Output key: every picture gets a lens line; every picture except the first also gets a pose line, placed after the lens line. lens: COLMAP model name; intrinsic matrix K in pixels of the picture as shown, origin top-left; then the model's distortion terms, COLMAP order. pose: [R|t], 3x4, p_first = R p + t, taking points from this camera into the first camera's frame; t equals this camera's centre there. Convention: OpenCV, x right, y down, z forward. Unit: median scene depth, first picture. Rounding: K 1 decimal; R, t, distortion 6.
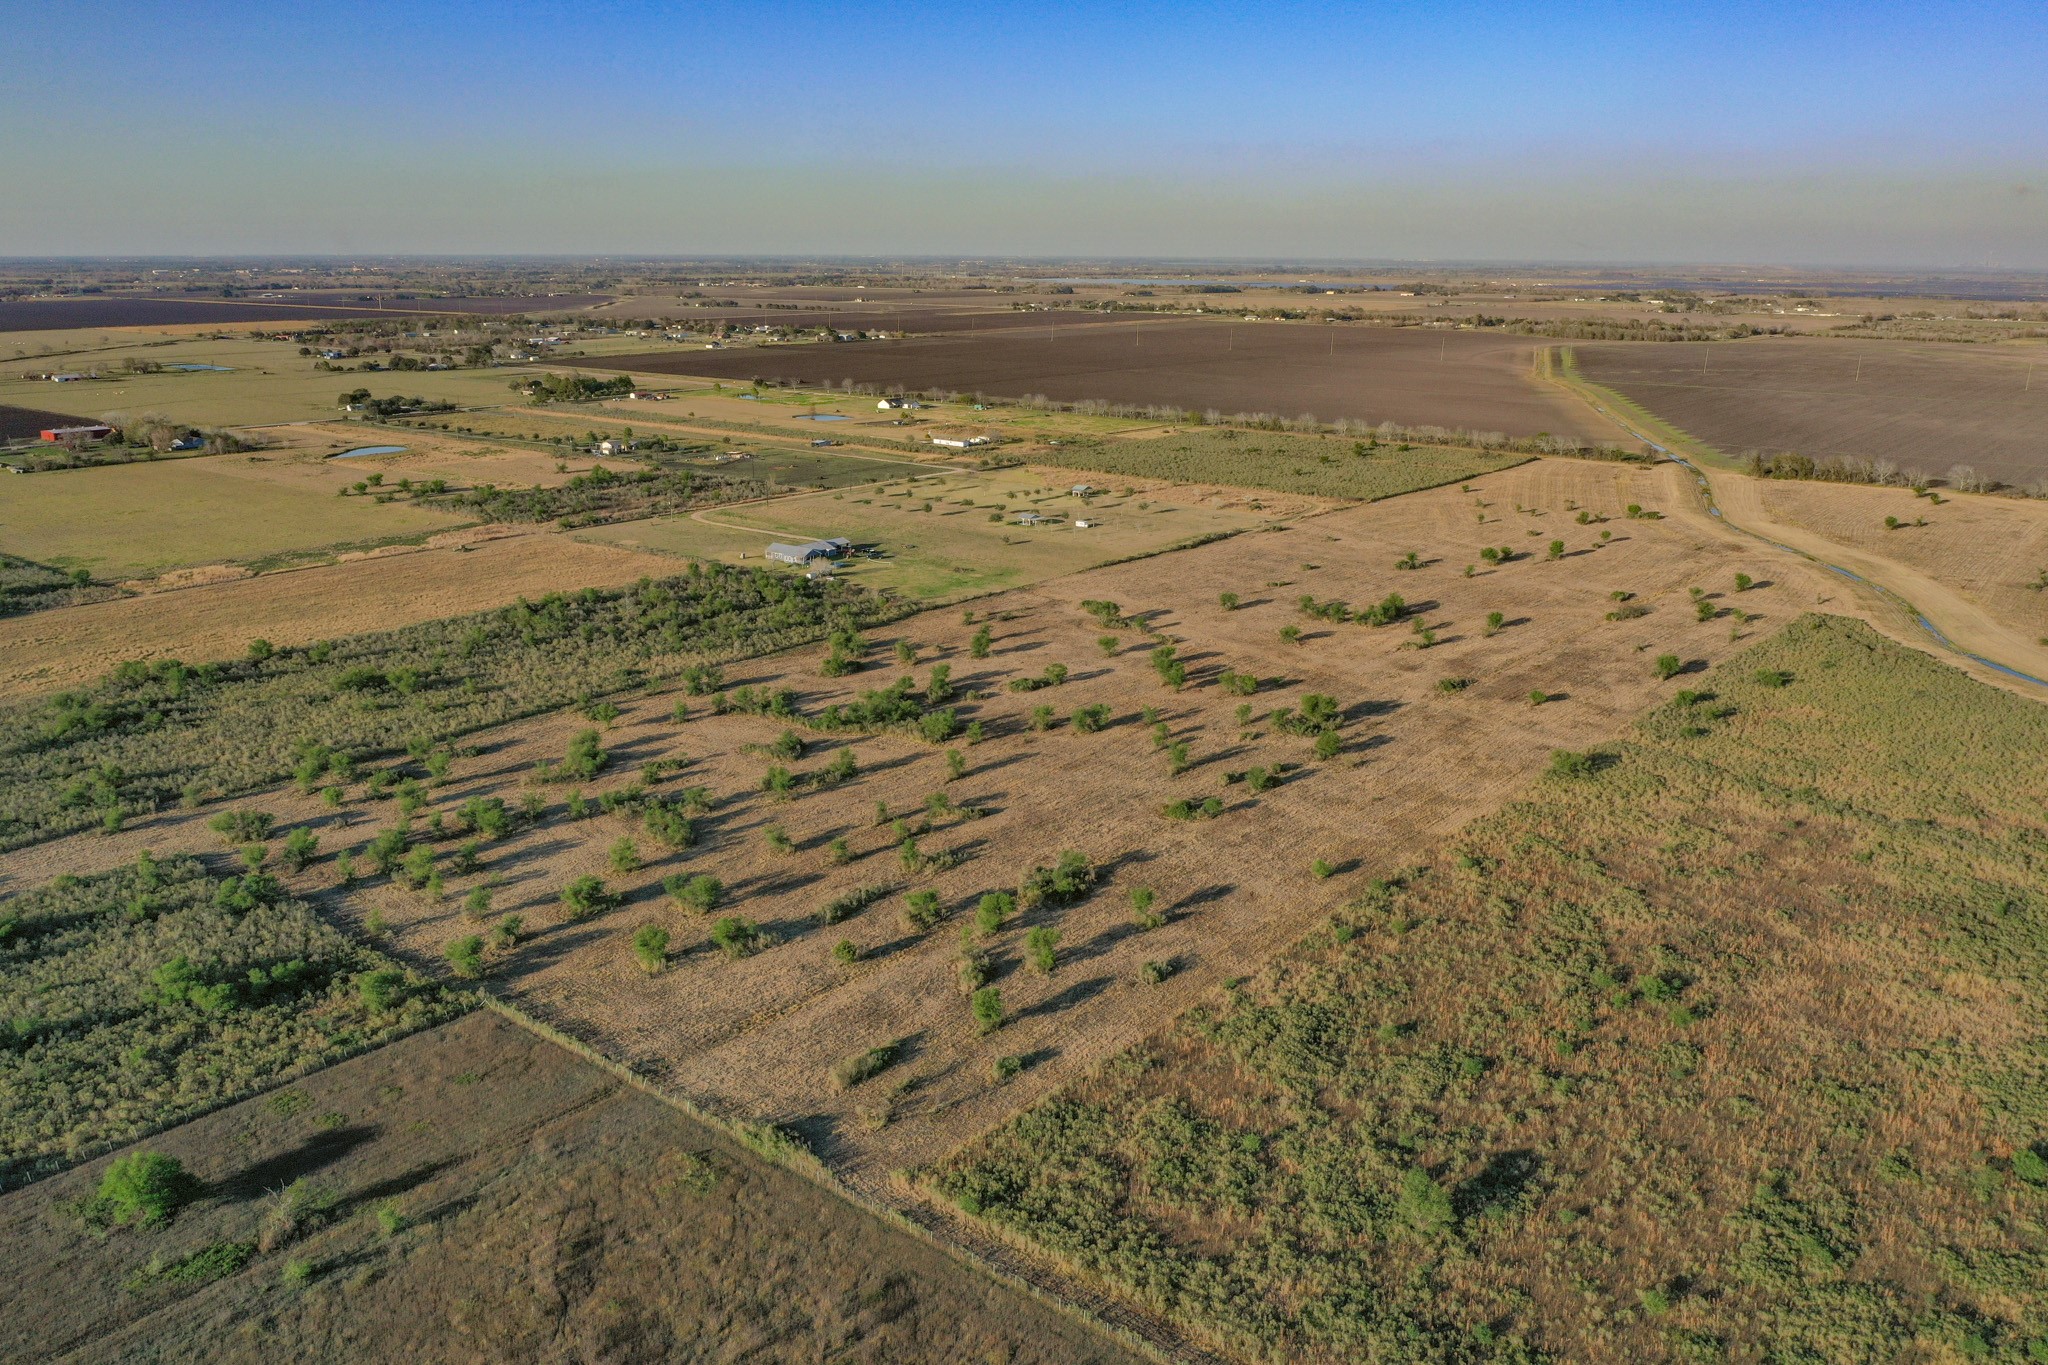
lens RADIAL K [[1592.6, 0, 1017.8], [0, 1592.6, 684.7], [0, 0, 1]] dist [-0.025188, 0.008383]
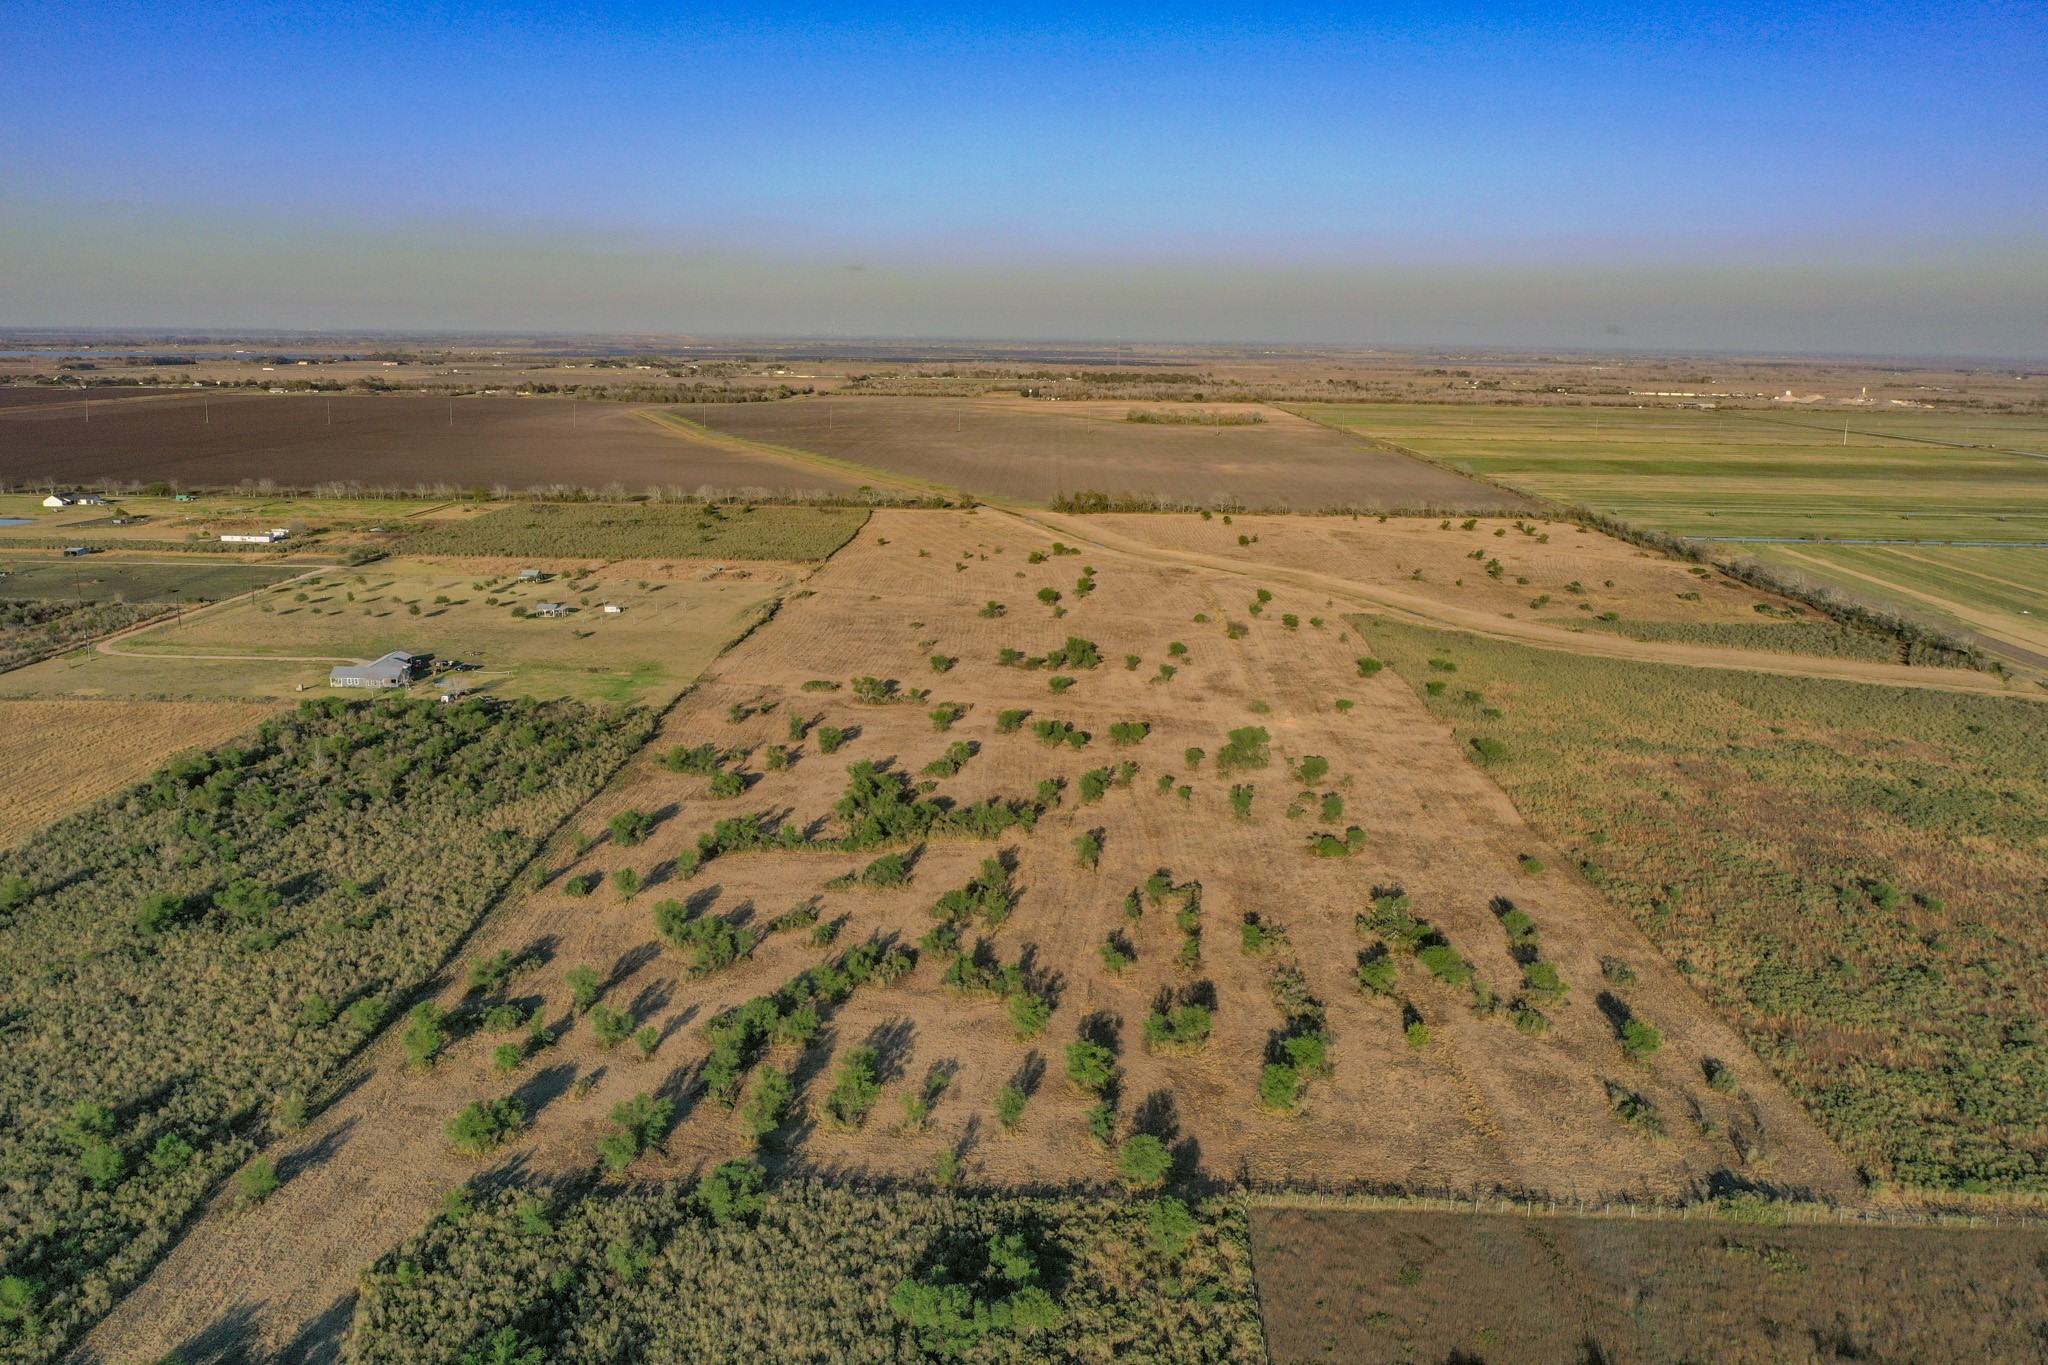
lens RADIAL K [[1592.6, 0, 1017.8], [0, 1592.6, 684.7], [0, 0, 1]] dist [-0.025188, 0.008383]
pose [[0.793306, -0.127342, 0.595357, -0.609346], [0.151934, 0.988350, 0.008950, -0.059926], [-0.589561, 0.083355, 0.803412, 0.269886]]
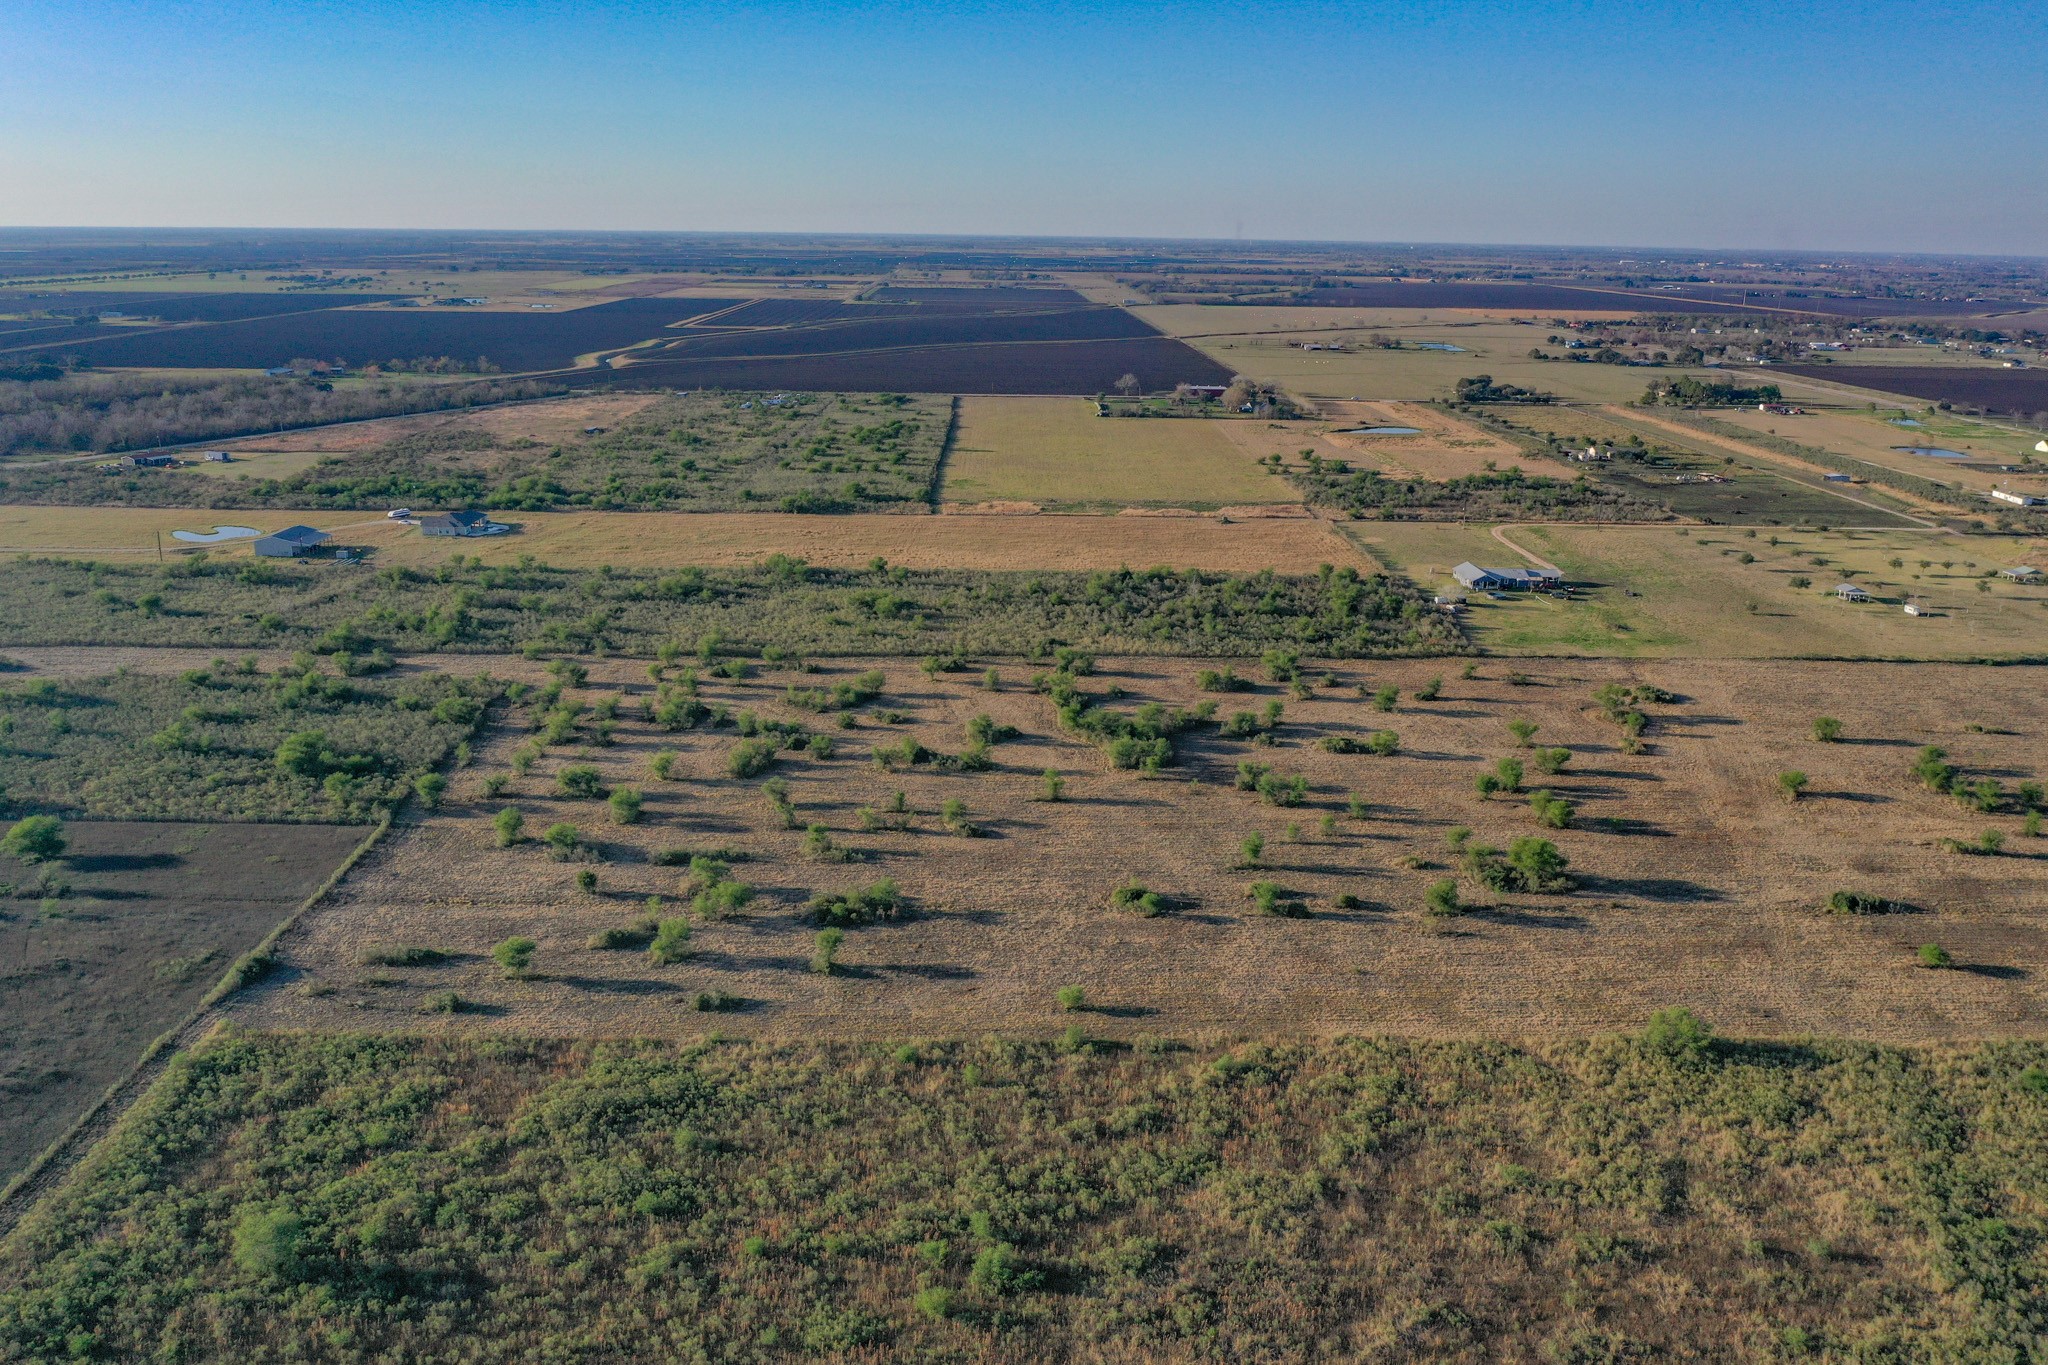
lens RADIAL K [[1592.6, 0, 1017.8], [0, 1592.6, 684.7], [0, 0, 1]] dist [-0.025188, 0.008383]
pose [[0.646977, 0.215162, -0.731524, 0.613810], [-0.212864, 0.972186, 0.097686, -0.093927], [0.732195, 0.092515, 0.674782, 0.352097]]
